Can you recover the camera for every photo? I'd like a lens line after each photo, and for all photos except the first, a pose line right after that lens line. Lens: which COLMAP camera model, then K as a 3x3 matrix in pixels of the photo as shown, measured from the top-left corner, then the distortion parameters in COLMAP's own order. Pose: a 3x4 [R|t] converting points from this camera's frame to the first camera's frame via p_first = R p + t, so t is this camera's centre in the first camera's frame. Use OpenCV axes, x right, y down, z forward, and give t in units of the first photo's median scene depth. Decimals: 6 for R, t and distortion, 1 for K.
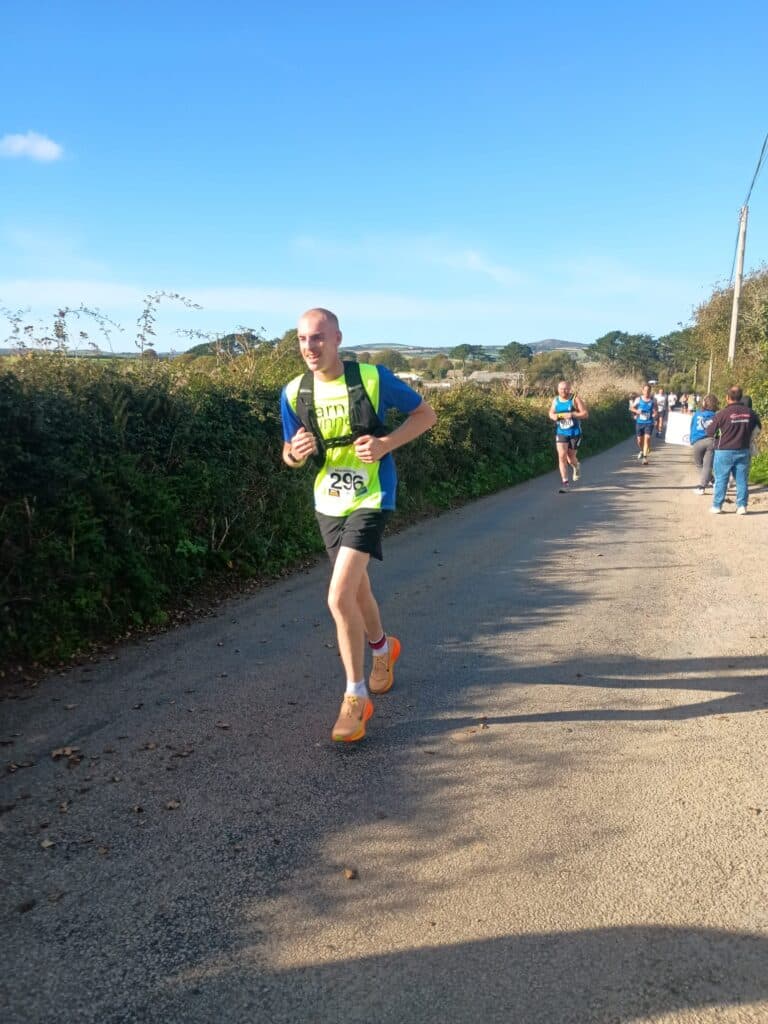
lens RADIAL K [[812.6, 0, 378.0], [0, 812.6, 513.1], [0, 0, 1]] dist [0.052519, -0.059857]
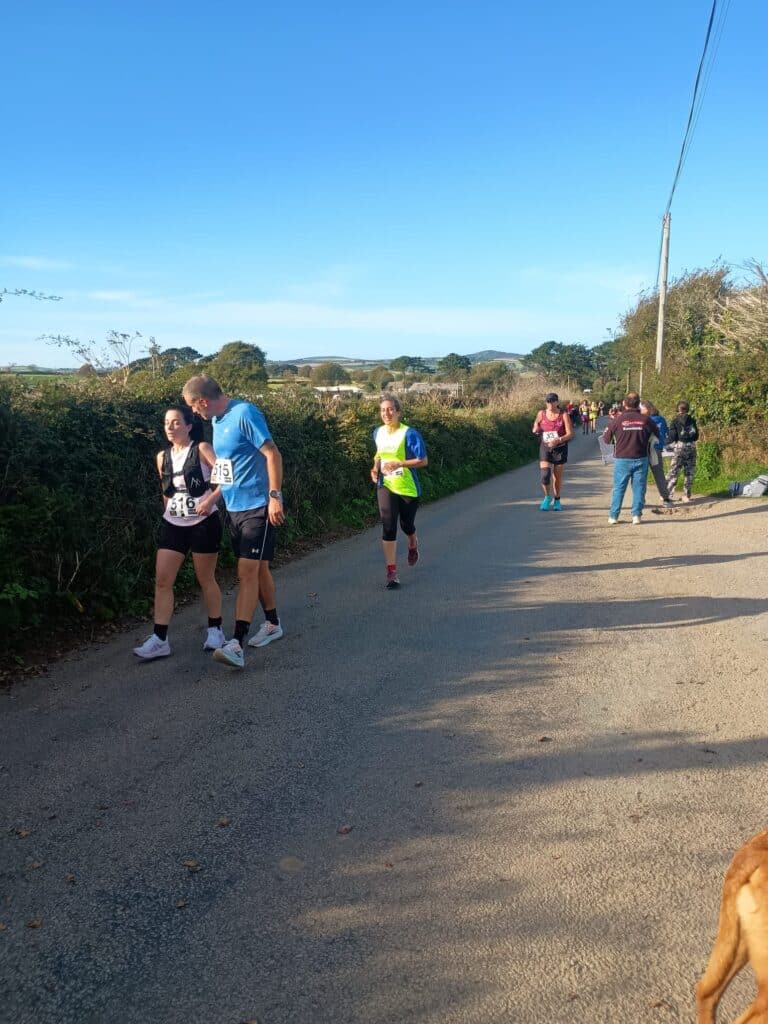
lens RADIAL K [[805.7, 0, 376.6], [0, 805.7, 510.4], [0, 0, 1]] dist [0.055420, -0.065429]
pose [[0.997696, -0.023957, 0.063476, 0.073917], [0.025022, 0.999558, -0.016038, -0.016785], [-0.063064, 0.017589, 0.997854, 0.137651]]
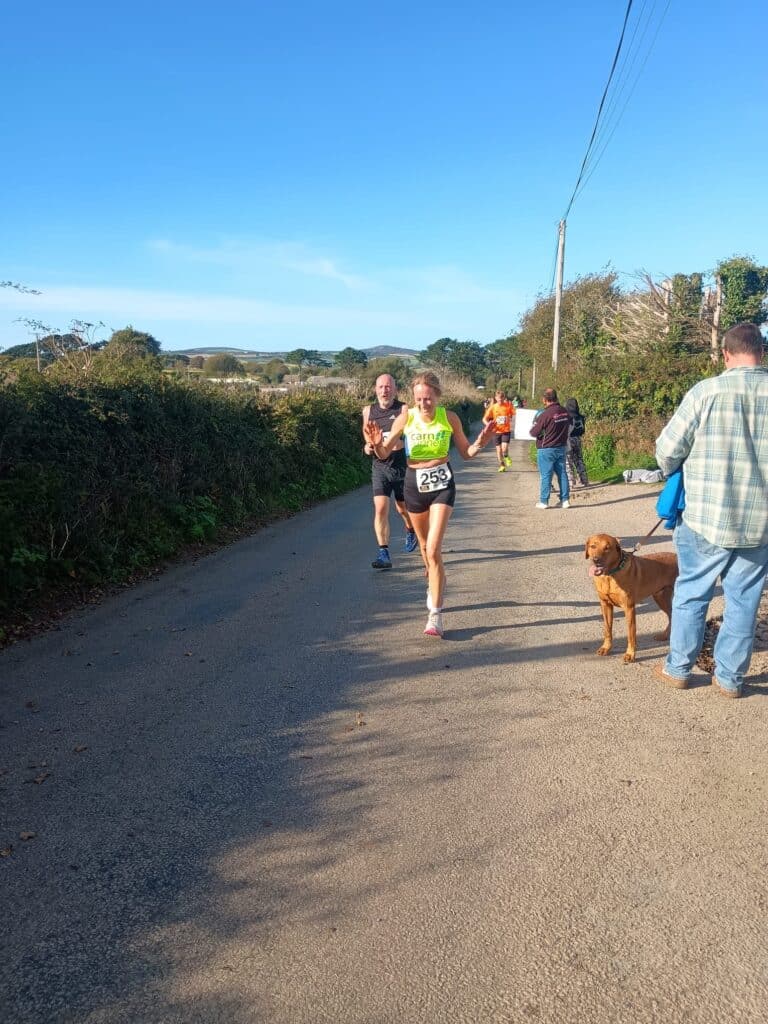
lens RADIAL K [[814.7, 0, 372.7], [0, 814.7, 520.4], [0, 0, 1]] dist [0.052340, -0.059330]
pose [[0.981723, -0.028257, 0.188208, -0.019066], [0.027877, 0.999600, 0.004664, 0.007464], [-0.188264, 0.000668, 0.982118, 0.017804]]
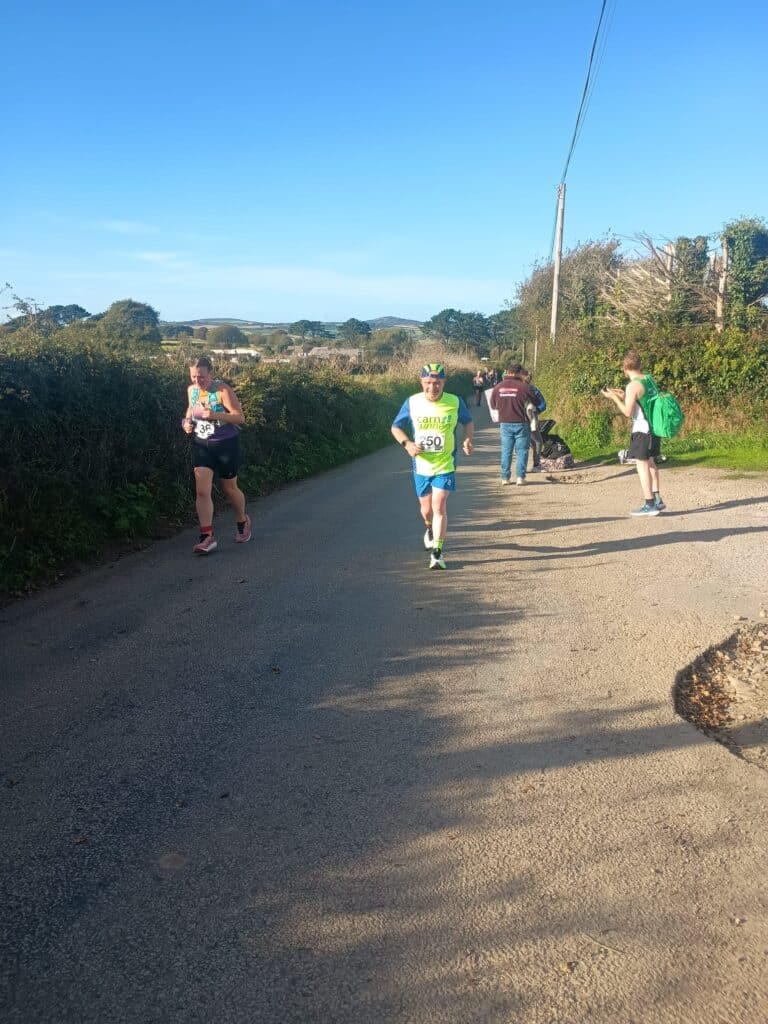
lens RADIAL K [[808.7, 0, 373.7], [0, 808.7, 505.6], [0, 0, 1]] dist [0.049679, -0.056918]
pose [[0.982993, -0.029396, 0.181277, 0.080824], [0.025783, 0.999420, 0.022256, -0.017960], [-0.181826, -0.017203, 0.983180, 0.162598]]
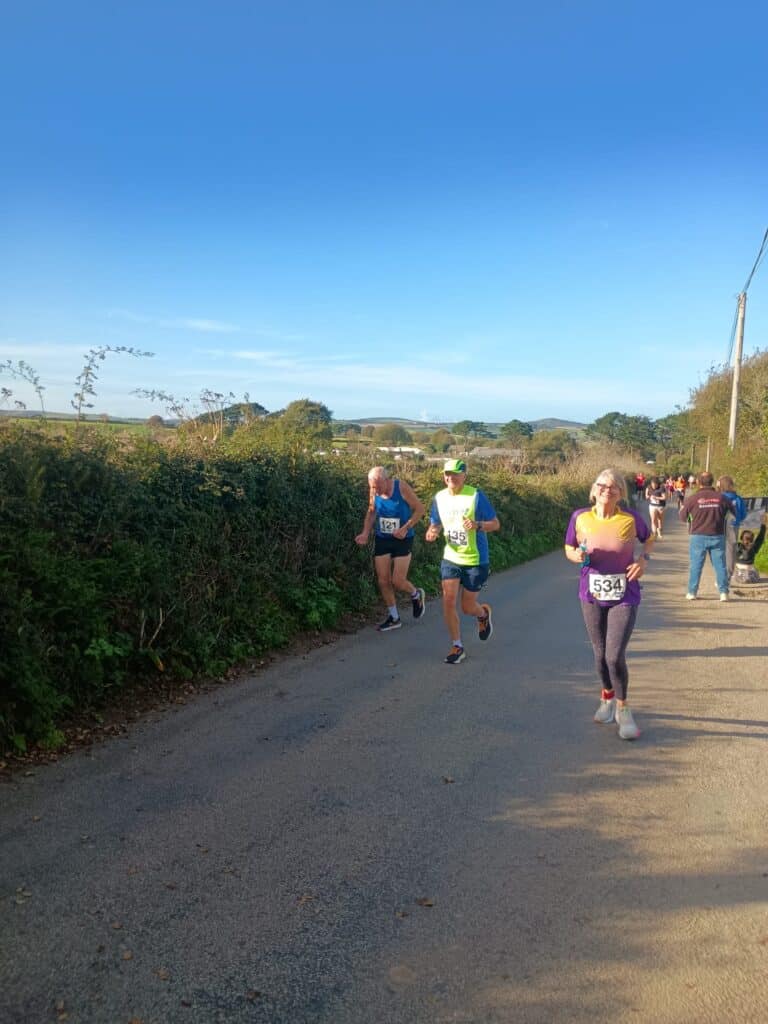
lens RADIAL K [[806.4, 0, 400.7], [0, 806.4, 506.3], [0, 0, 1]] dist [0.063768, -0.074377]
pose [[0.999317, 0.027962, 0.024158, 0.038528], [-0.025524, 0.995059, -0.095949, -0.026184], [-0.026722, 0.095267, 0.995093, 0.152076]]
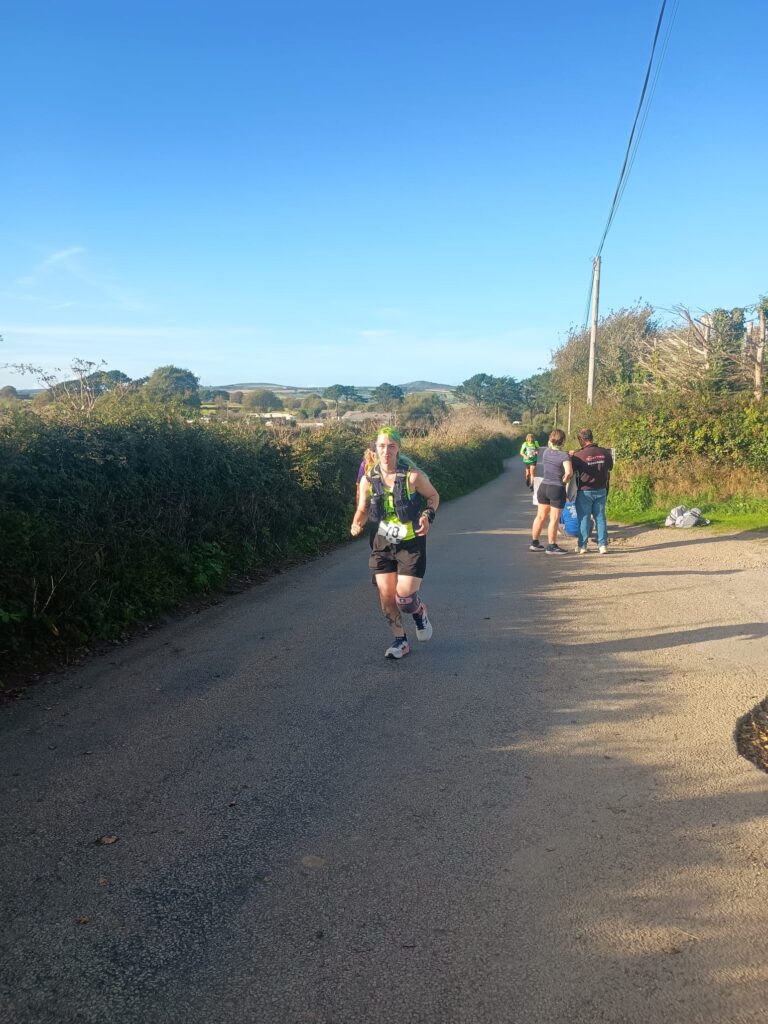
lens RADIAL K [[809.7, 0, 372.6], [0, 809.7, 514.1], [0, 0, 1]] dist [0.057091, -0.067441]
pose [[0.989352, -0.012622, 0.144991, 0.025161], [0.019265, 0.998823, -0.044504, -0.015527], [-0.144259, 0.046824, 0.988432, 0.098769]]
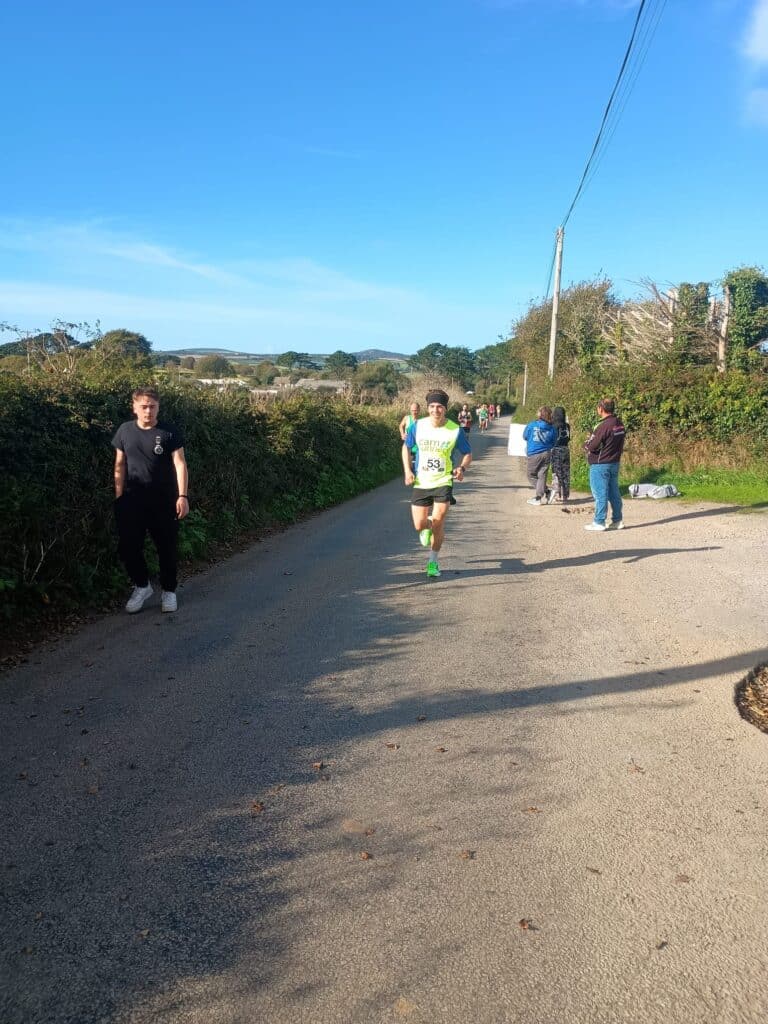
lens RADIAL K [[808.7, 0, 366.6], [0, 808.7, 509.7], [0, 0, 1]] dist [0.050395, -0.060687]
pose [[0.980340, -0.010166, 0.197054, -0.022109], [0.012485, 0.999867, -0.010526, -0.015957], [-0.196921, 0.012779, 0.980336, 0.110448]]
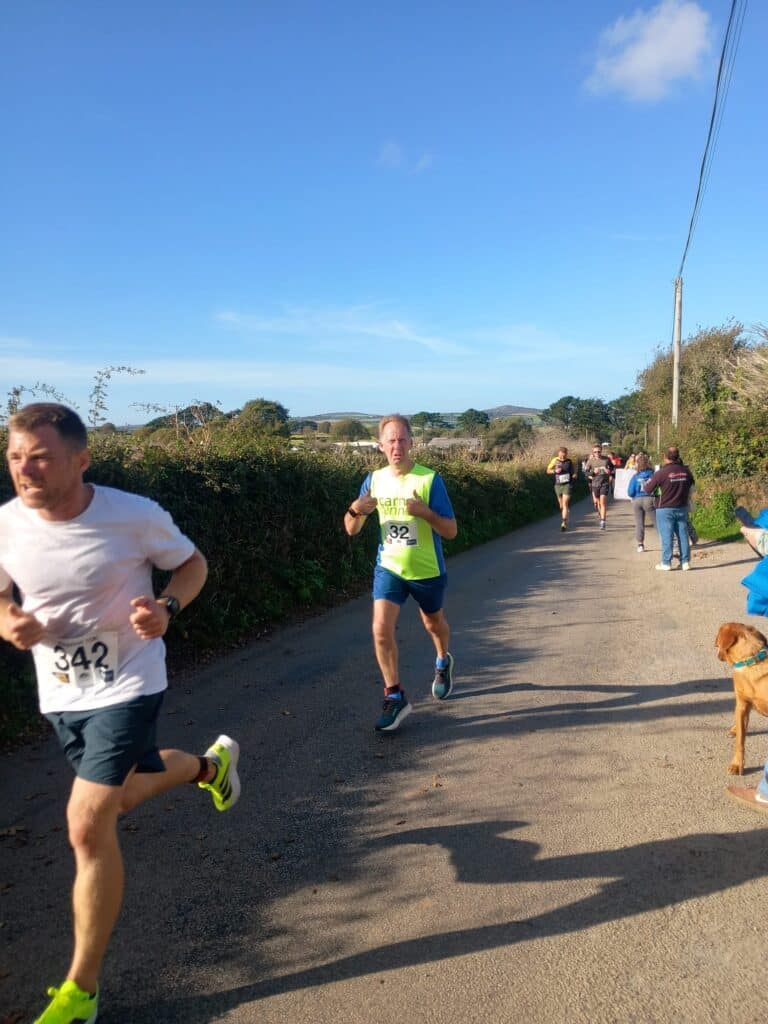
lens RADIAL K [[813.8, 0, 390.3], [0, 813.8, 516.1], [0, 0, 1]] dist [0.058554, -0.061646]
pose [[0.997787, -0.028384, 0.060123, 0.011657], [0.032996, 0.996472, -0.077162, 0.003395], [-0.057721, 0.078975, 0.995204, -0.018165]]
